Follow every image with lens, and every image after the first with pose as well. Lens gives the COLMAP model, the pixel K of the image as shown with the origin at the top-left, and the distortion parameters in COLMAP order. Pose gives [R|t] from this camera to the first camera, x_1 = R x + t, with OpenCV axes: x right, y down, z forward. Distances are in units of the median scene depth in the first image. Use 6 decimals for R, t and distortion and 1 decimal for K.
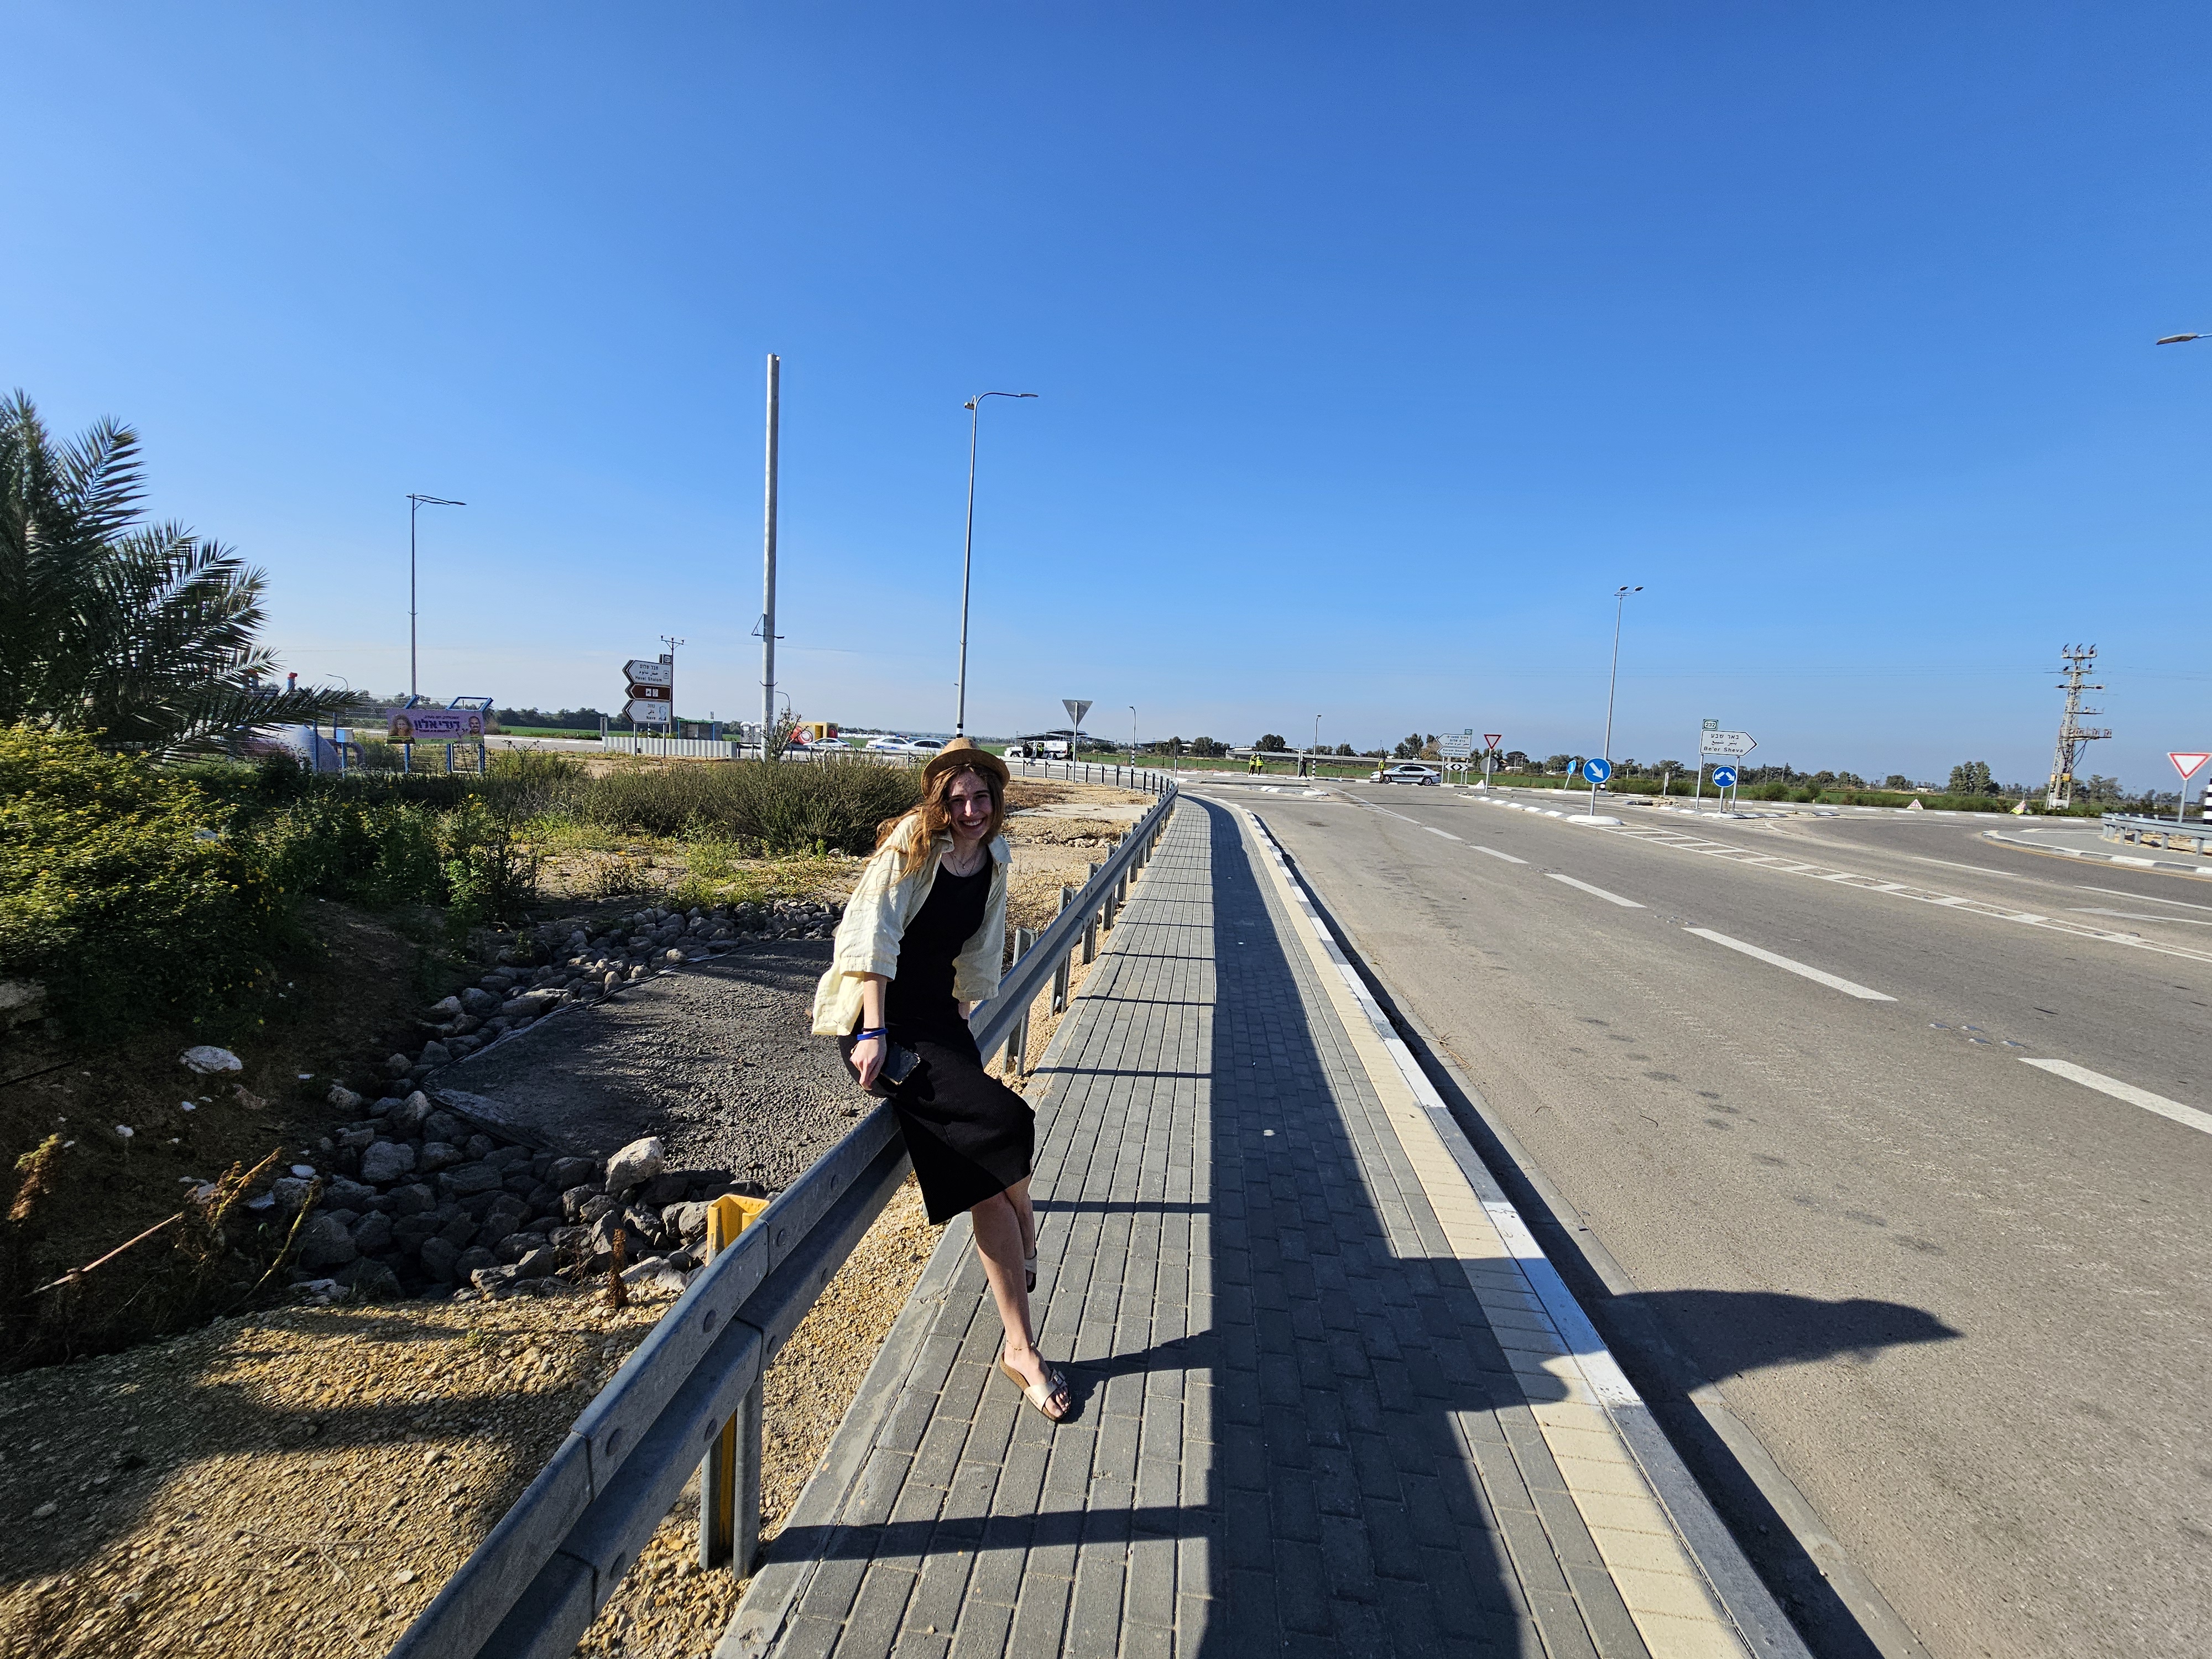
lens RADIAL K [[903.7, 0, 1118.5], [0, 903.7, 821.1], [0, 0, 1]] dist [-0.003635, 0.001341]
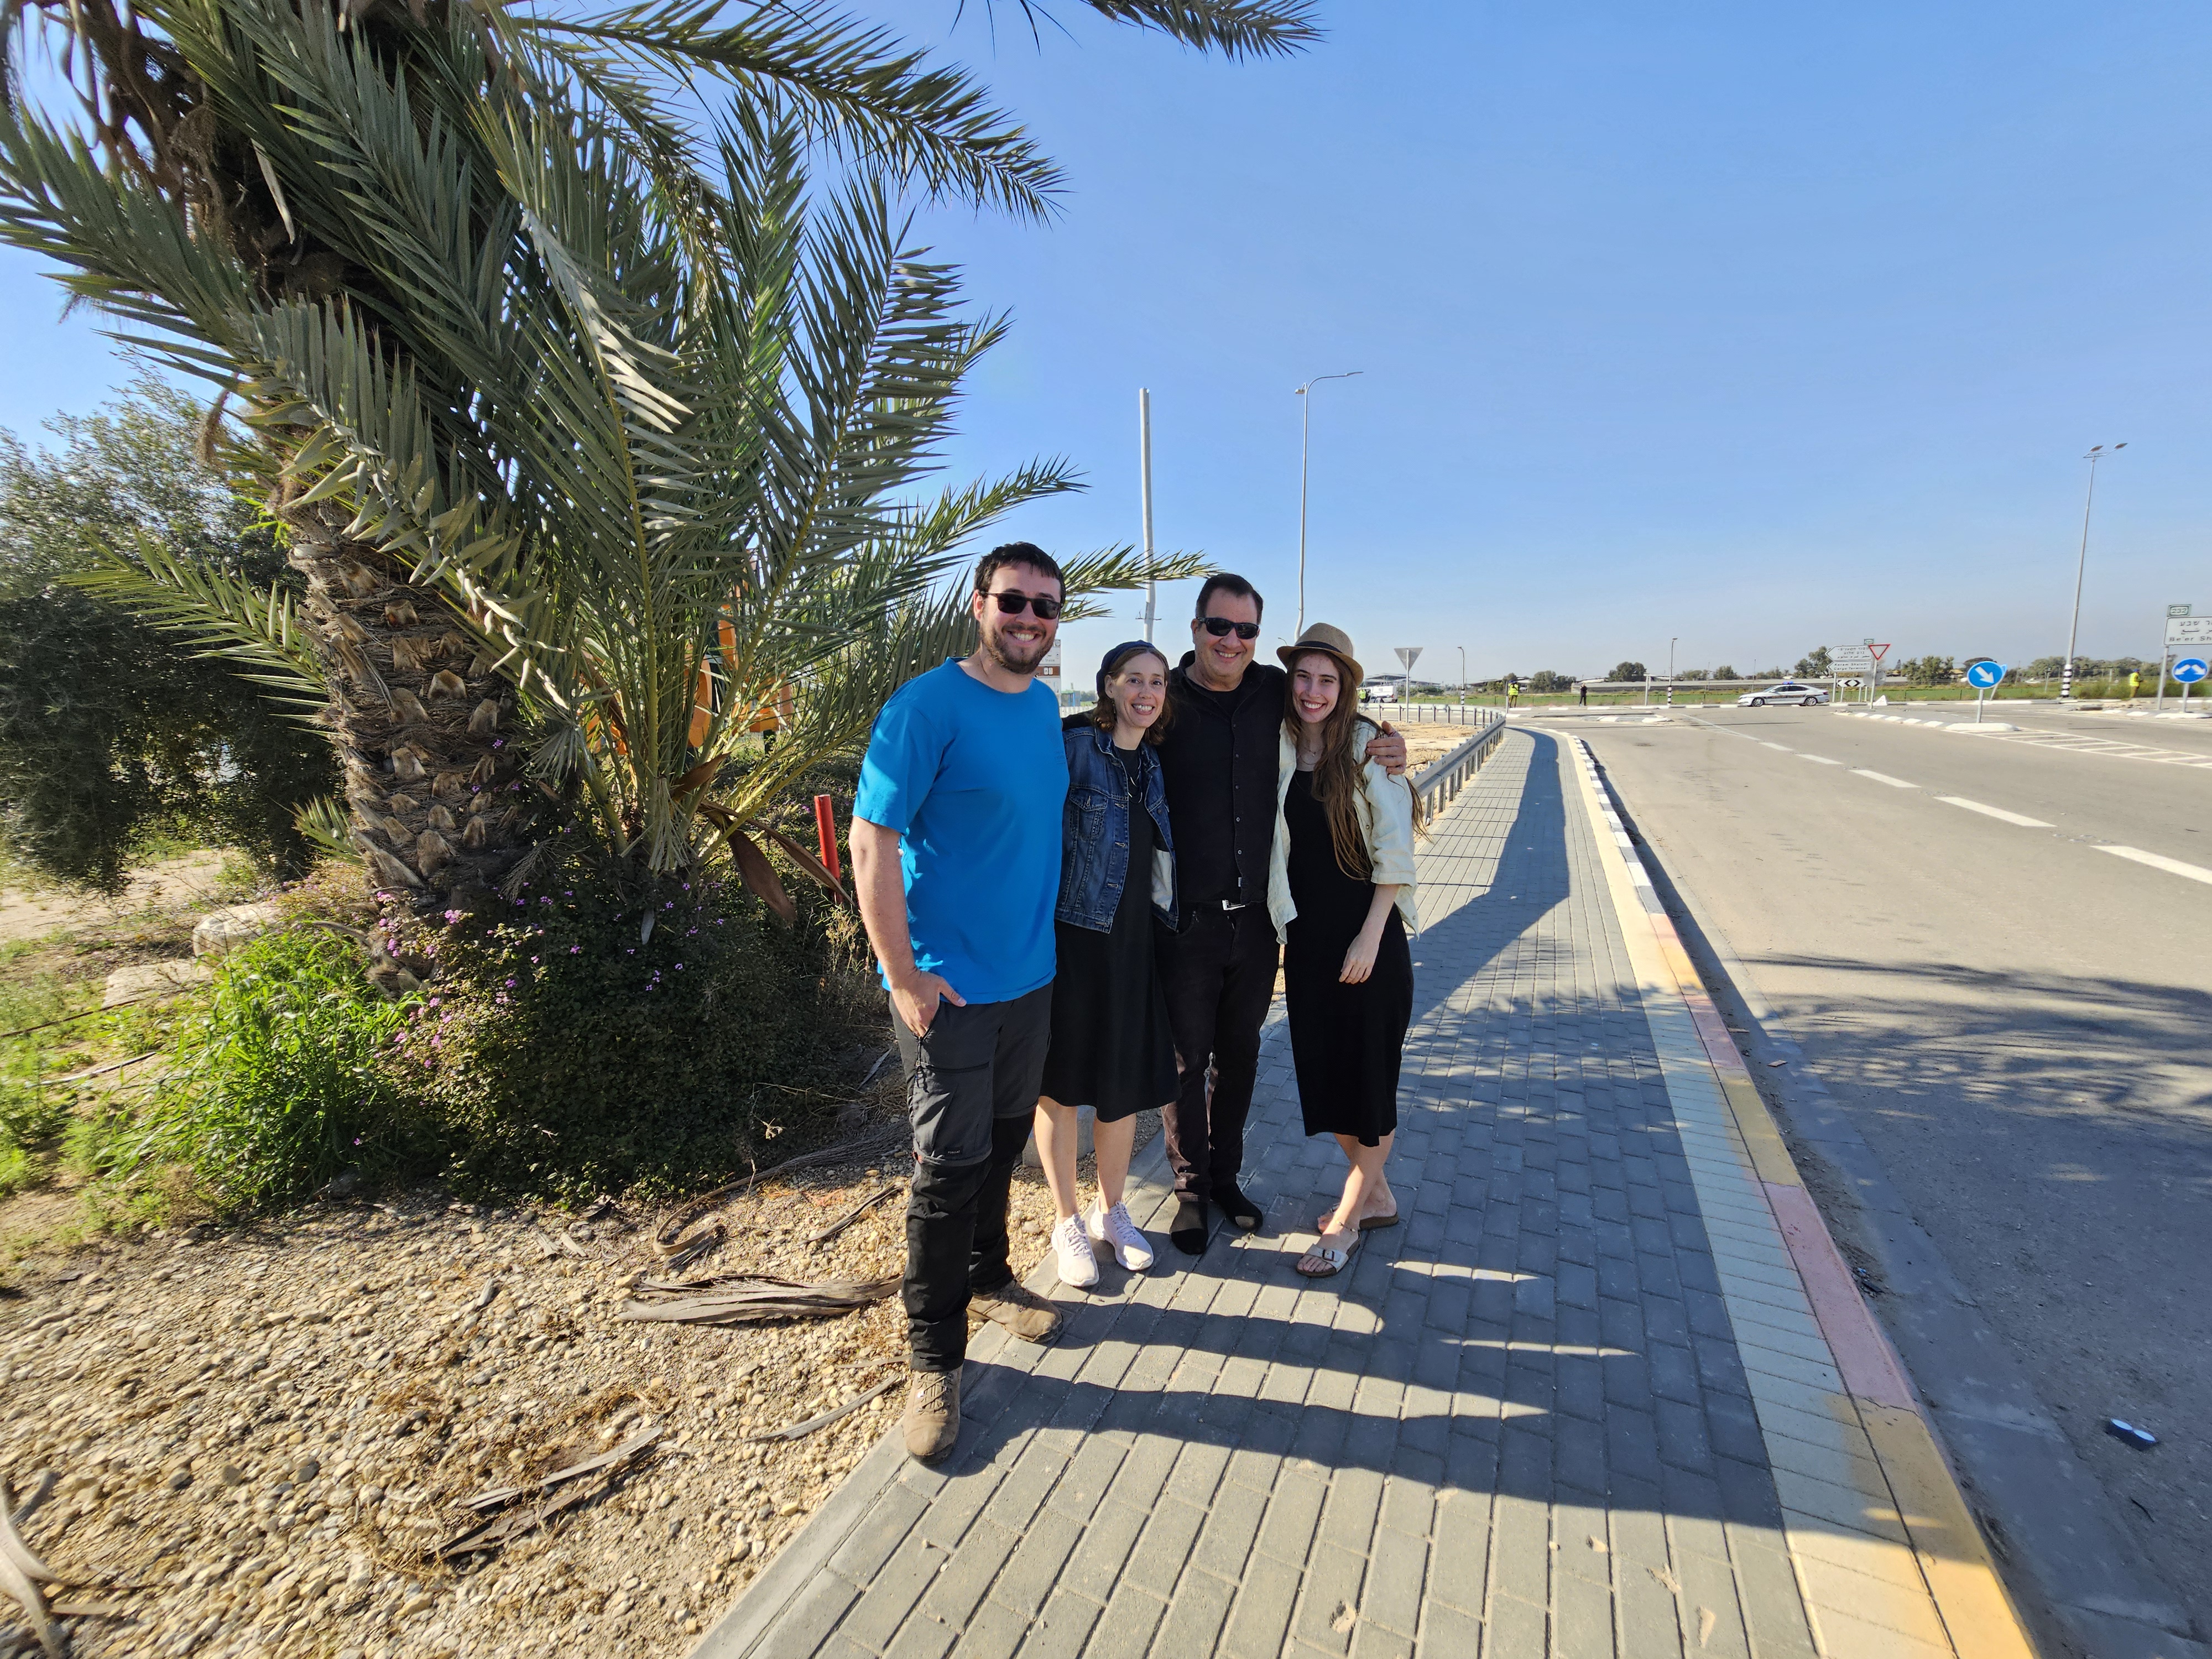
lens RADIAL K [[903.7, 0, 1114.3], [0, 903.7, 824.5], [0, 0, 1]] dist [-0.003635, 0.001341]
pose [[0.937714, -0.020340, -0.346812, -0.024961], [0.039363, 0.998077, 0.047893, 0.101854], [0.345170, -0.058562, 0.936711, -1.160834]]
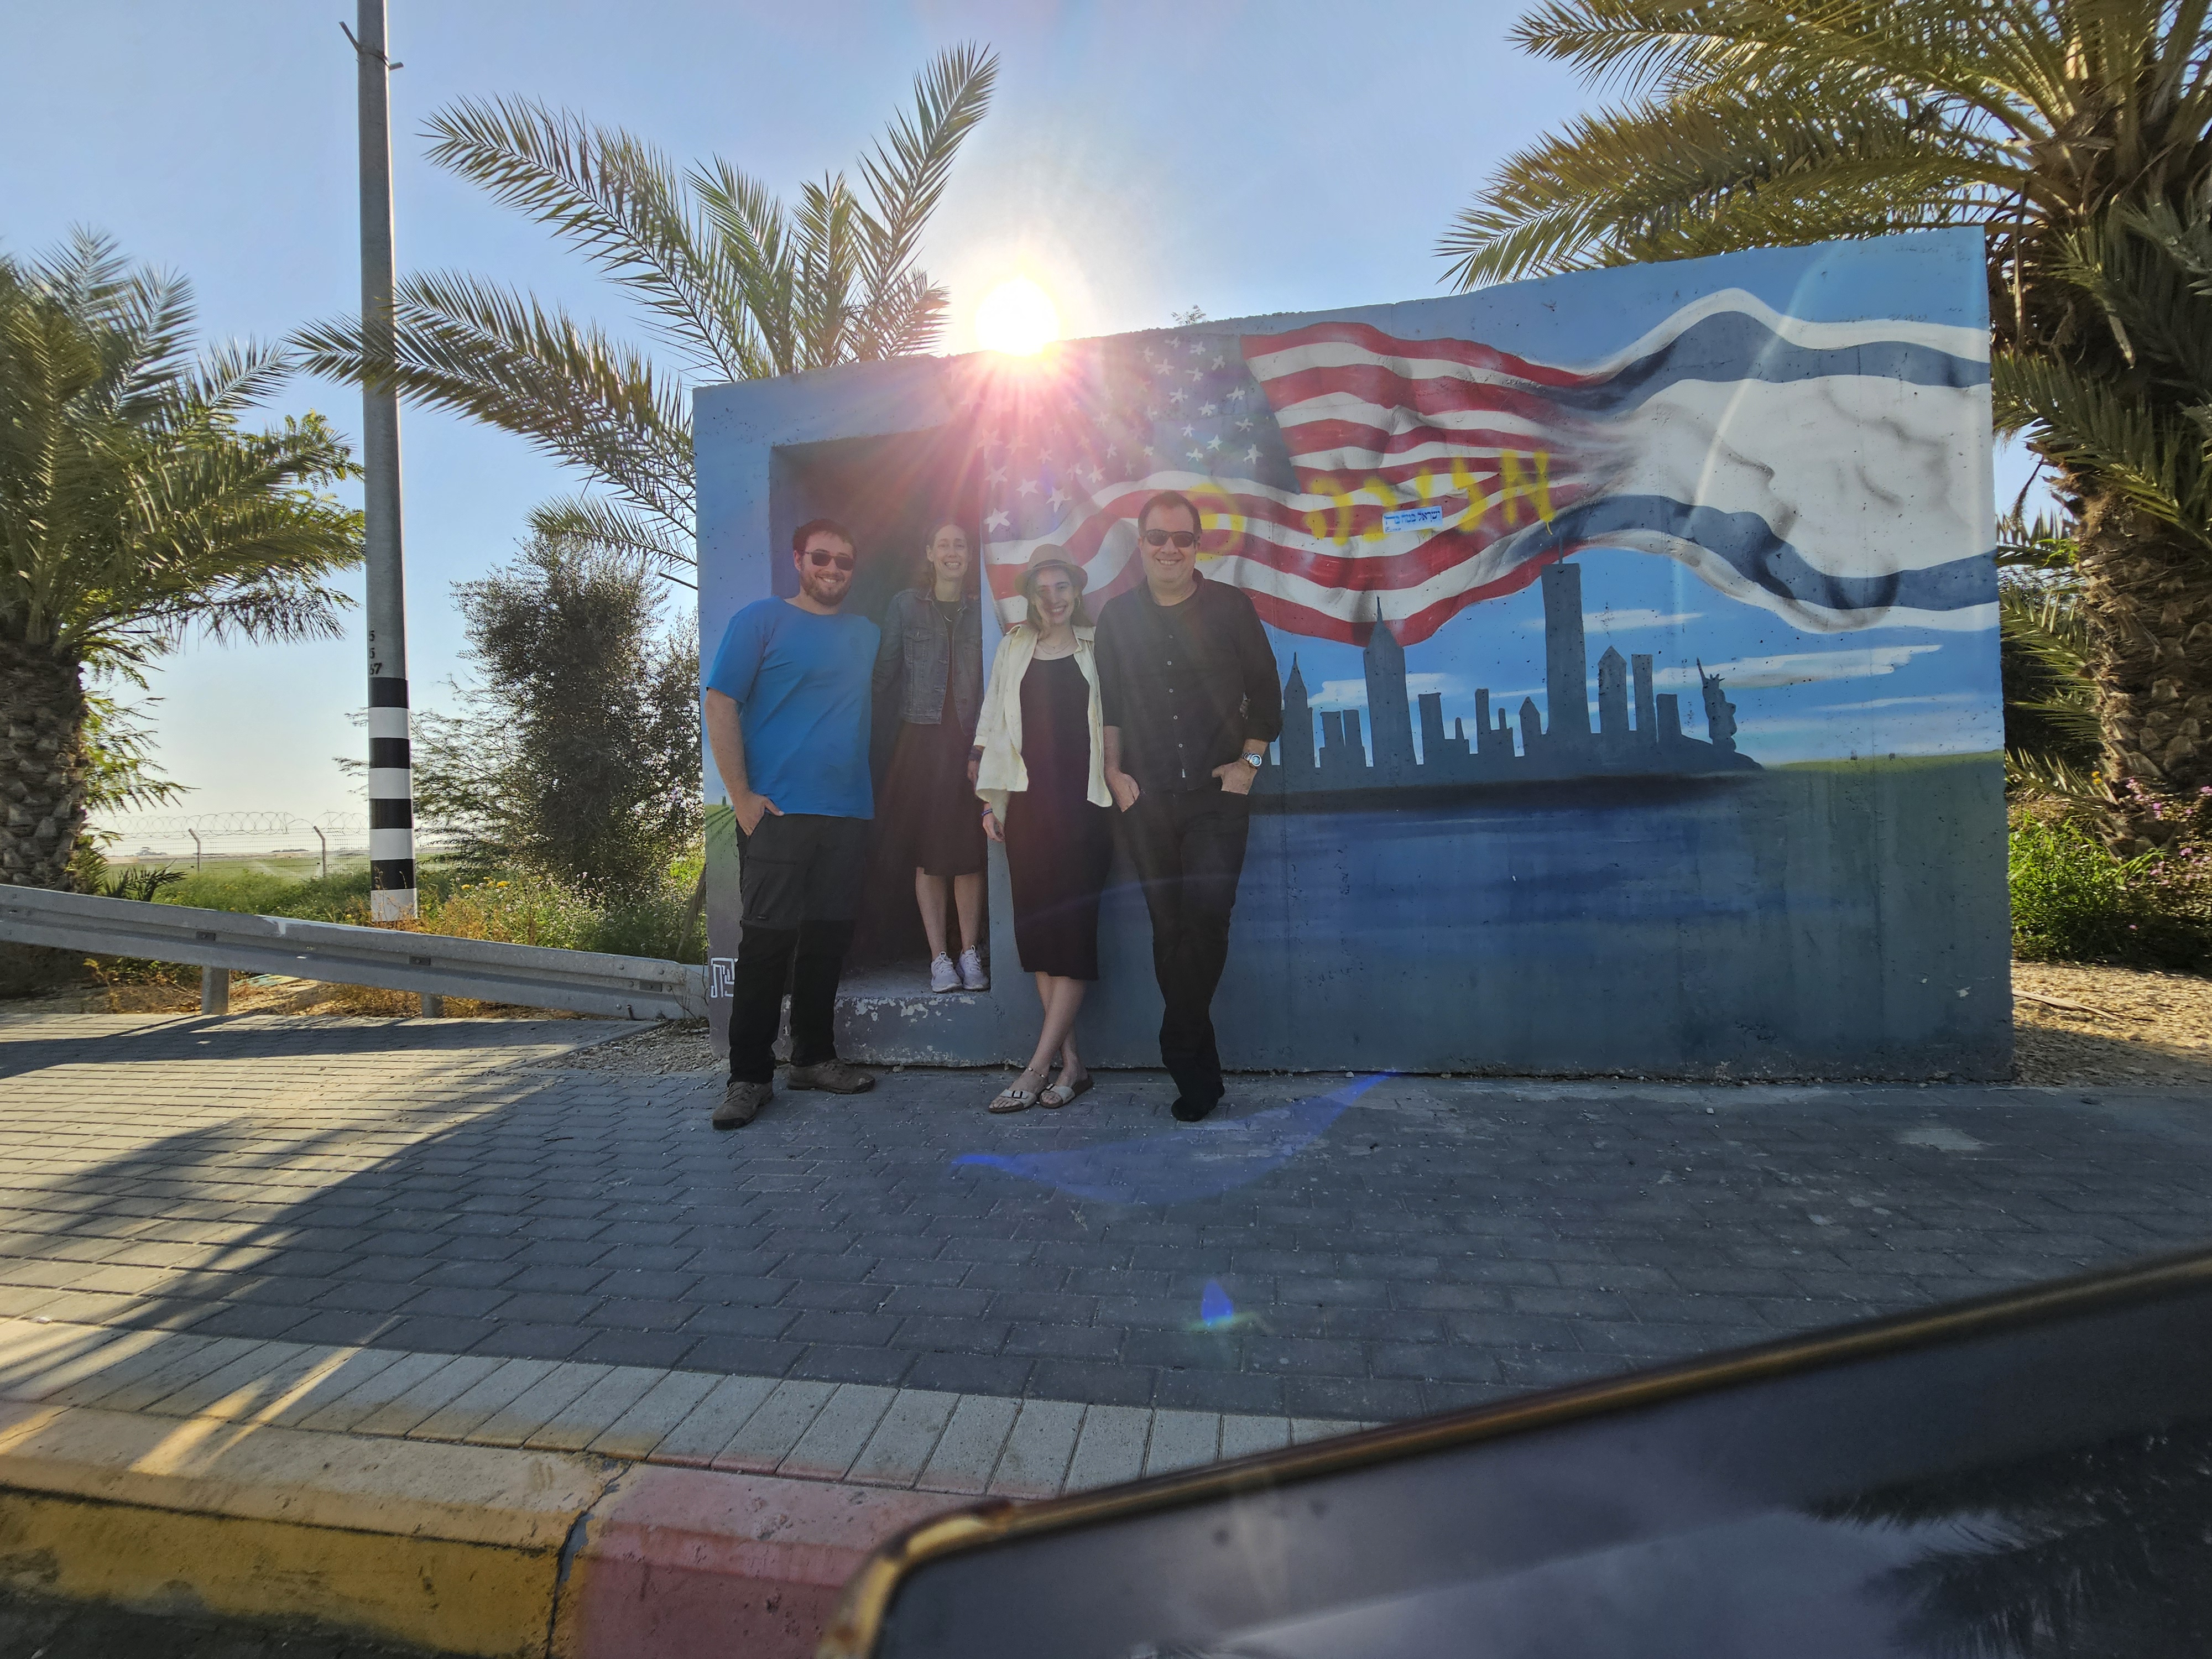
lens RADIAL K [[903.7, 0, 1105.6], [0, 903.7, 813.3], [0, 0, 1]] dist [-0.003635, 0.001341]
pose [[-0.074540, -0.058935, -0.995475, 0.265960], [-0.044630, 0.997449, -0.055710, 0.289215], [0.996219, 0.040276, -0.076980, -1.717350]]
